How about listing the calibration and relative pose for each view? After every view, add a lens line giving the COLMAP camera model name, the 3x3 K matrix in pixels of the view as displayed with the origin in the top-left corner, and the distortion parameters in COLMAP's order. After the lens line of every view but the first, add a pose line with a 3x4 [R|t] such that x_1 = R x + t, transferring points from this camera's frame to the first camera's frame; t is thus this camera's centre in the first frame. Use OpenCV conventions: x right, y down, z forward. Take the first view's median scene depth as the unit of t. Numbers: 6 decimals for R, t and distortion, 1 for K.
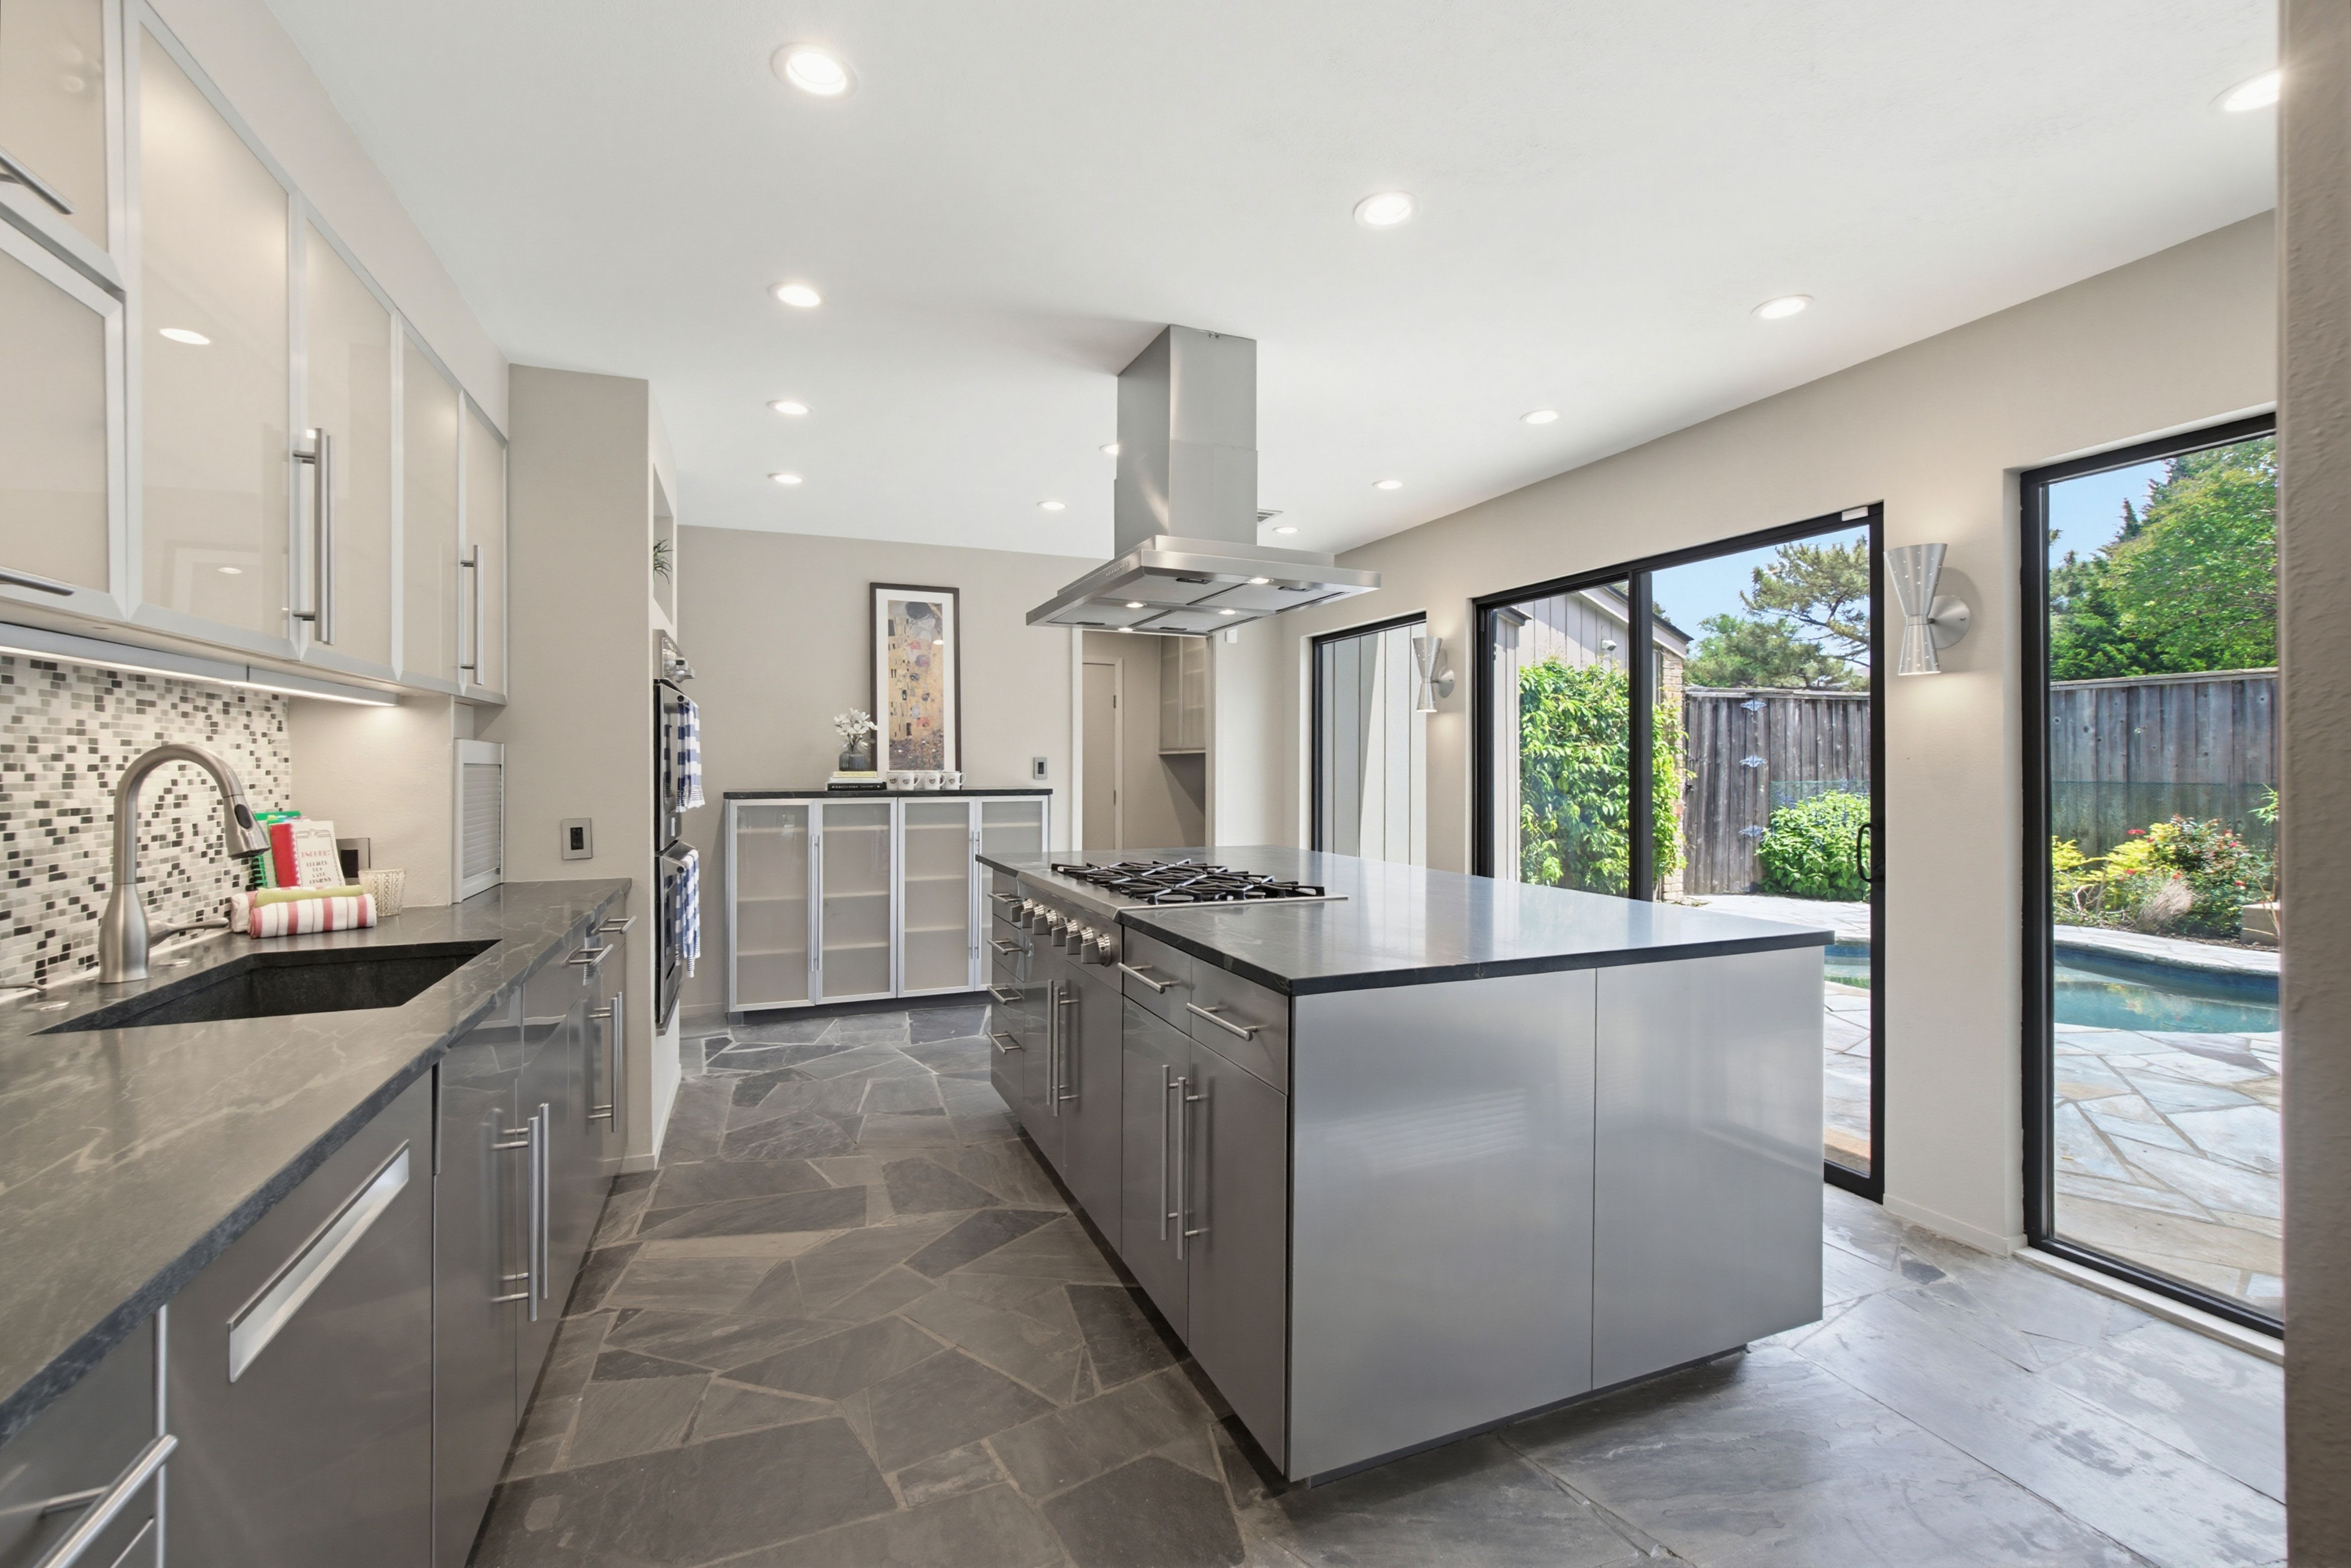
lens RADIAL K [[993.6, 0, 1175.9], [0, 993.6, 765.4], [0, 0, 1]] dist [-0.001670, 0.000426]
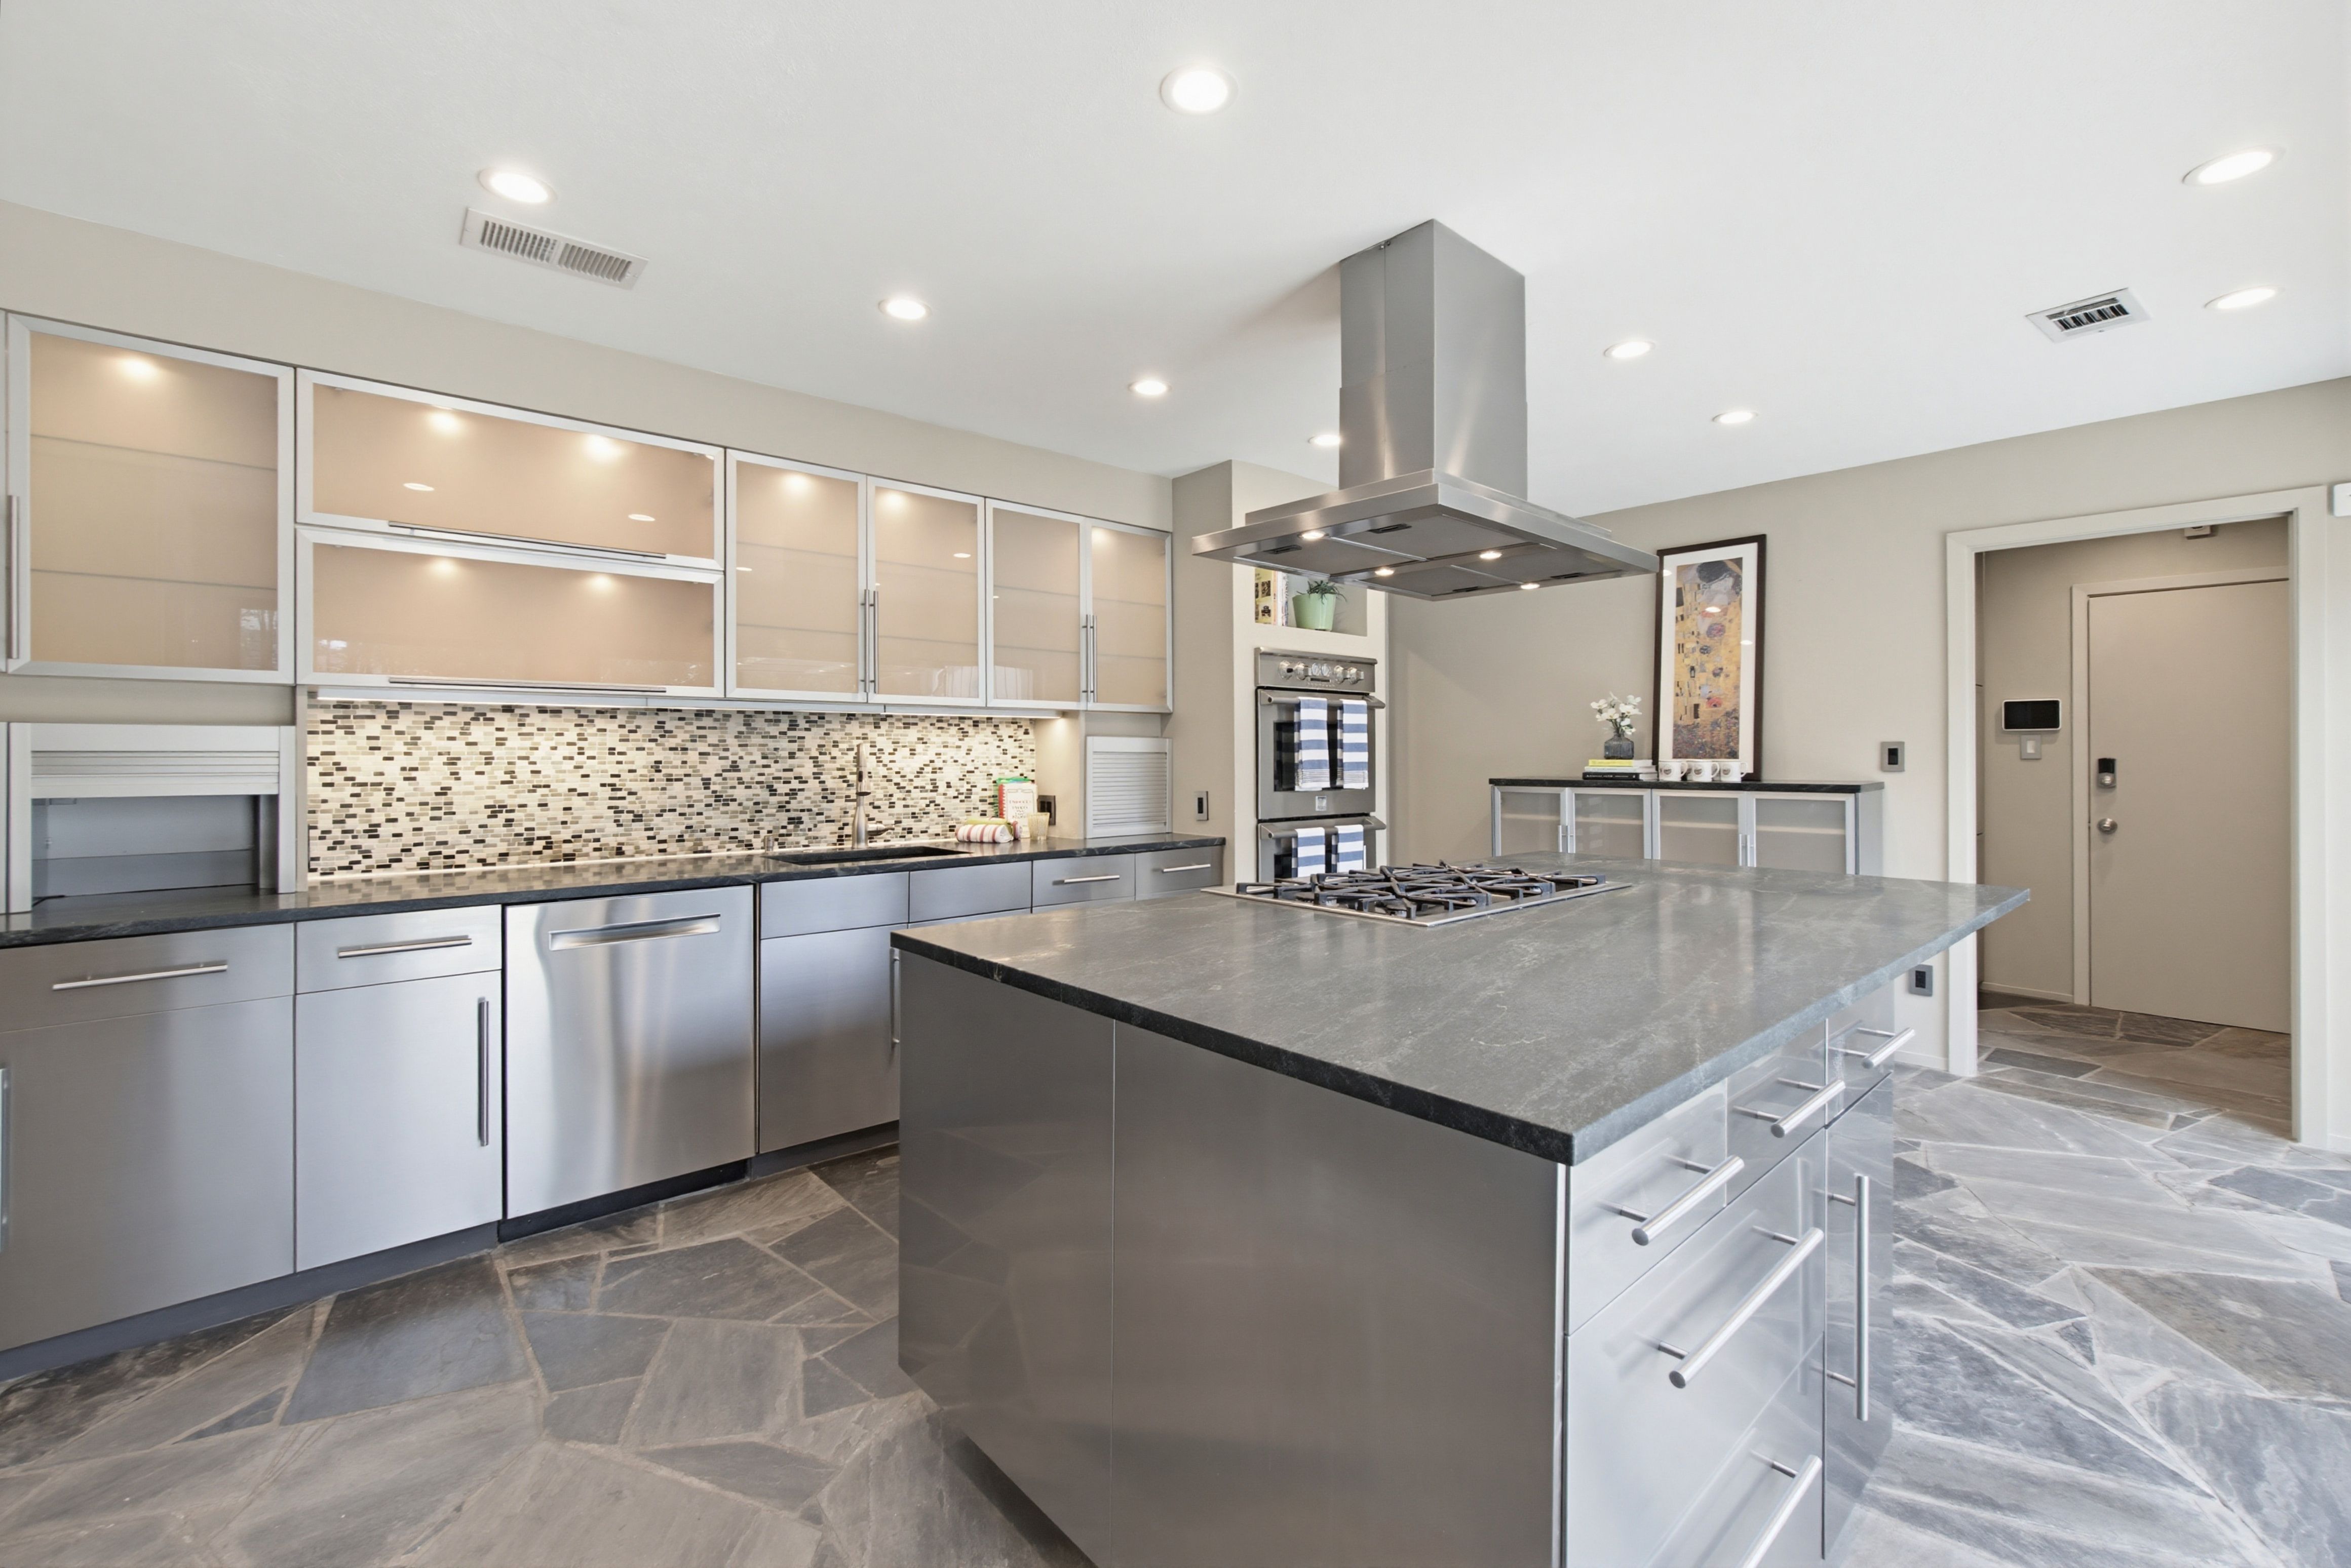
lens RADIAL K [[993.5, 0, 1151.4], [0, 993.5, 756.8], [0, 0, 1]] dist [-0.001670, 0.000426]
pose [[0.321195, -0.000647, -0.947013, 0.613194], [0.000824, 1.000000, -0.000404, 0.004802], [0.947013, -0.000650, 0.321195, 0.424621]]
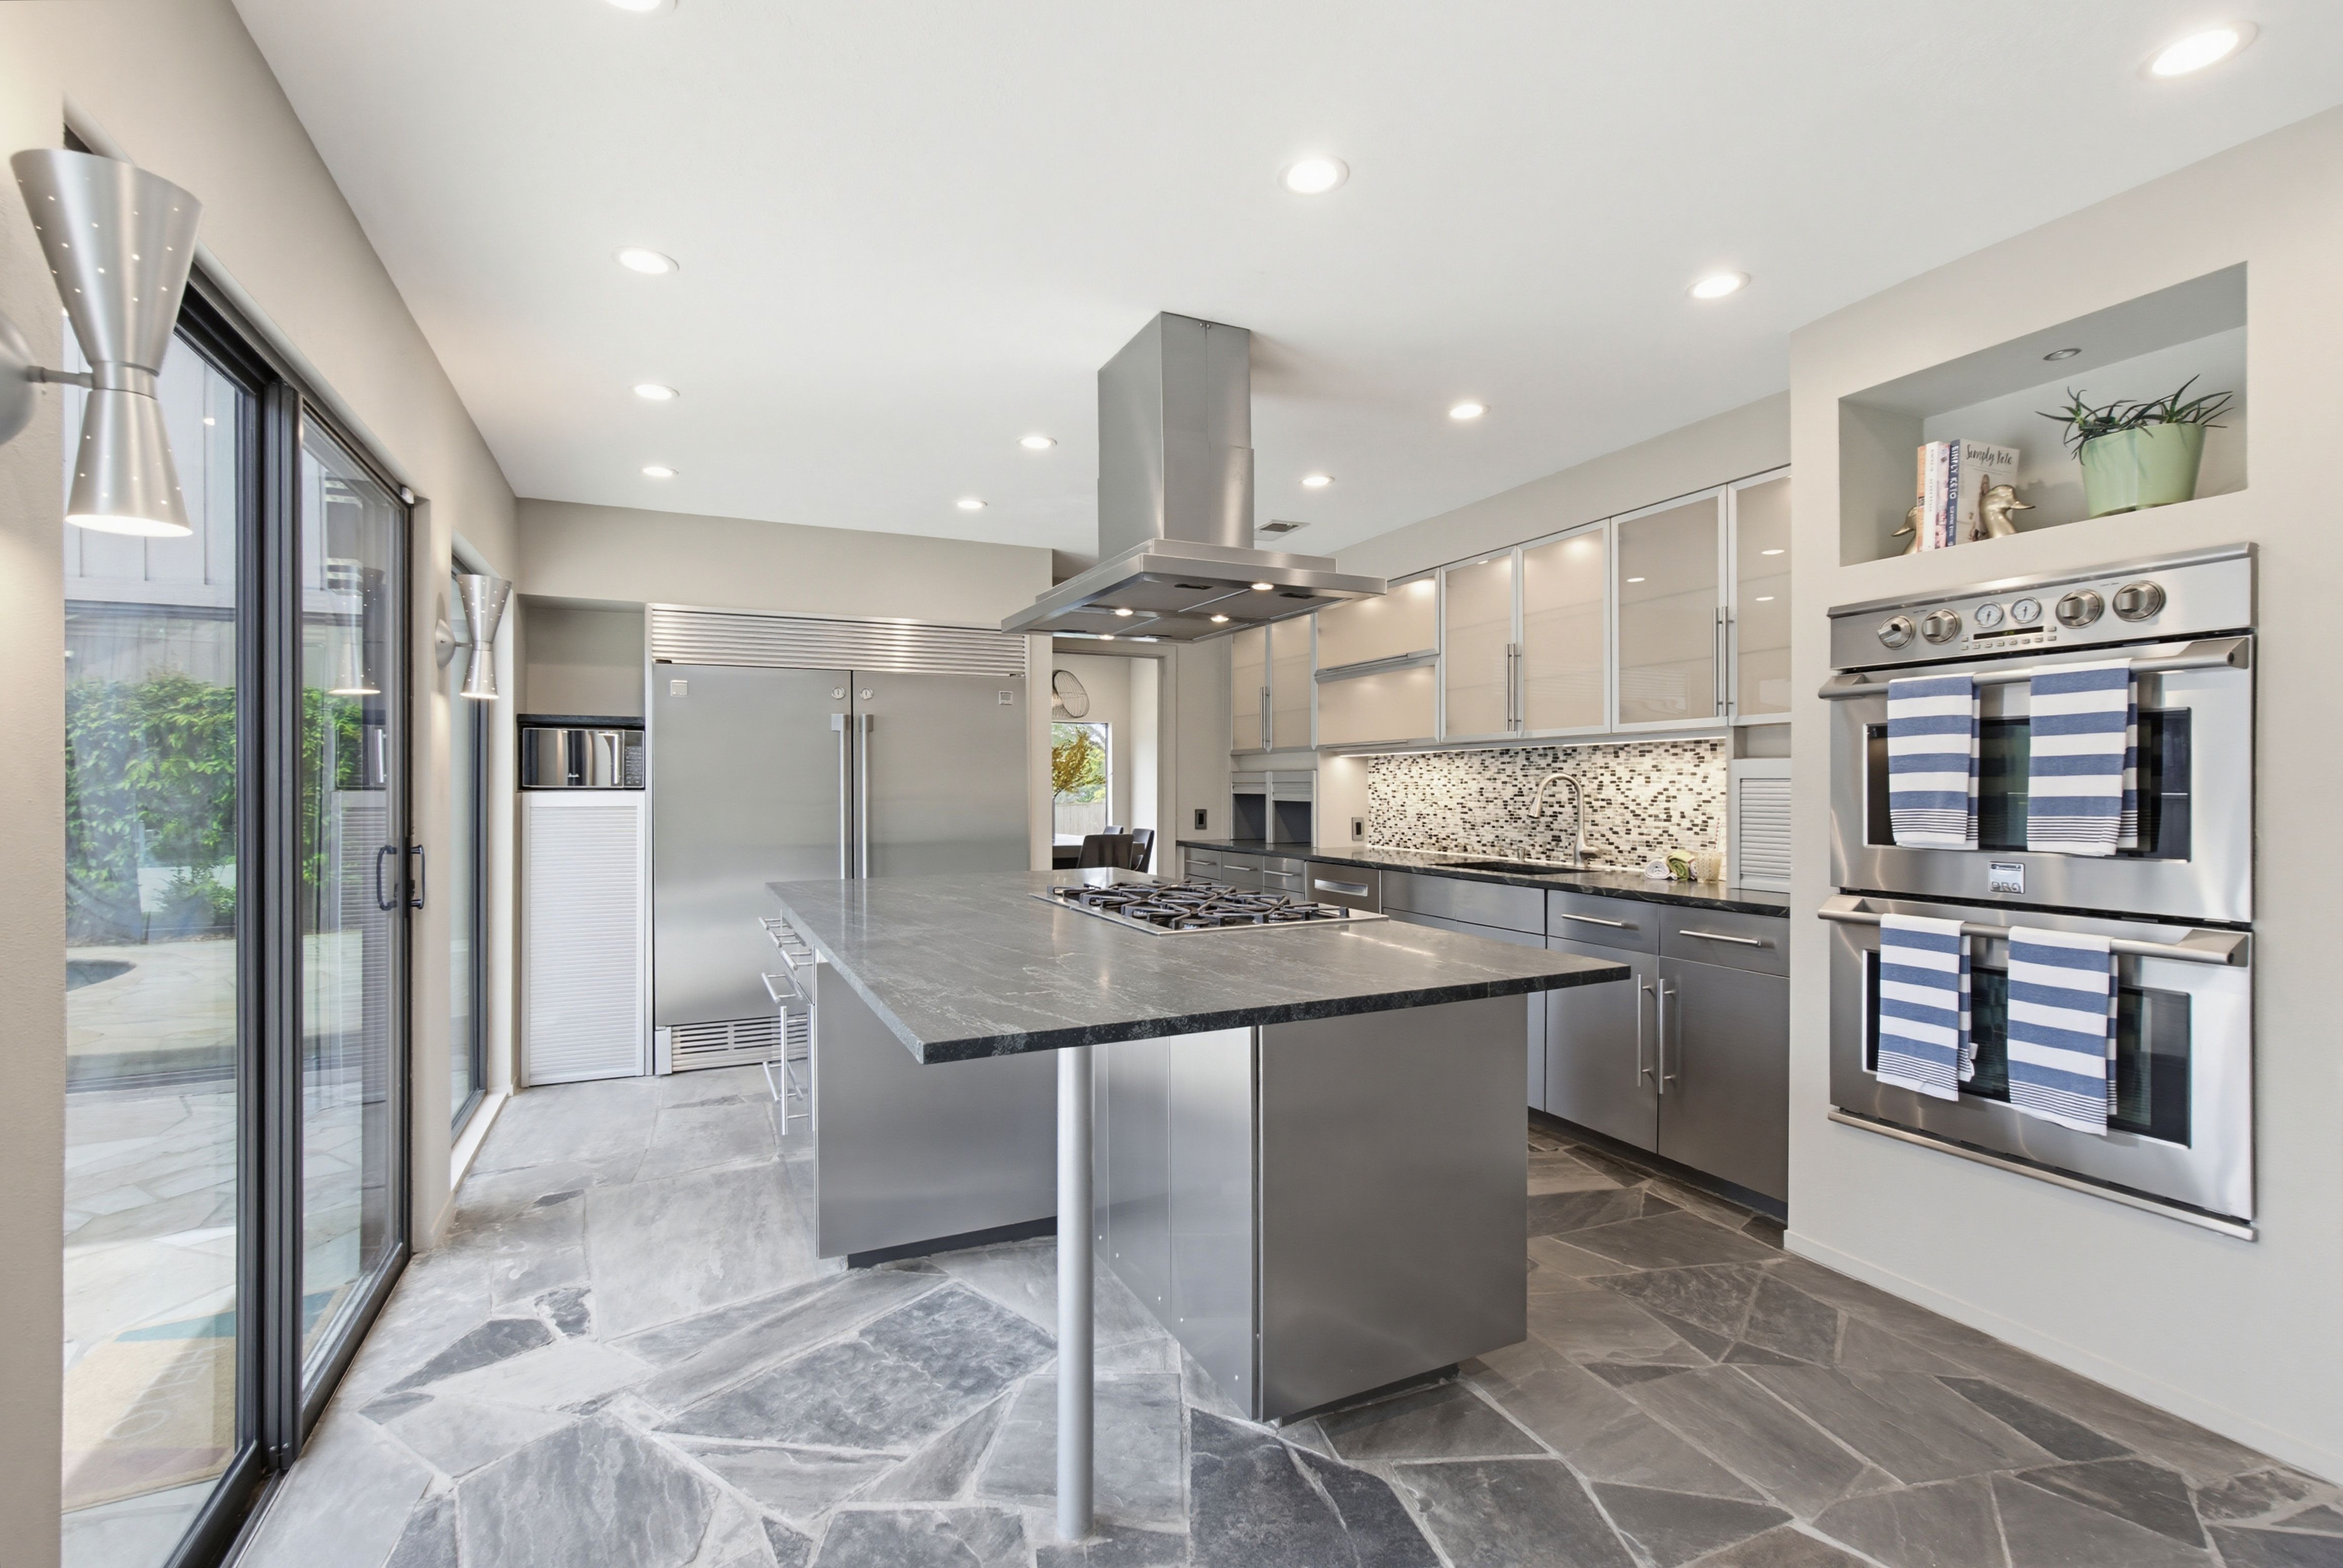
lens RADIAL K [[1051.0, 0, 1162.4], [0, 1051.0, 790.0], [0, 0, 1]] dist [-0.021013, -0.000241]
pose [[-0.999144, 0.000784, -0.041372, 0.046839], [0.000577, 0.999987, 0.005004, 0.003908], [0.041375, 0.004976, -0.999131, 1.687318]]
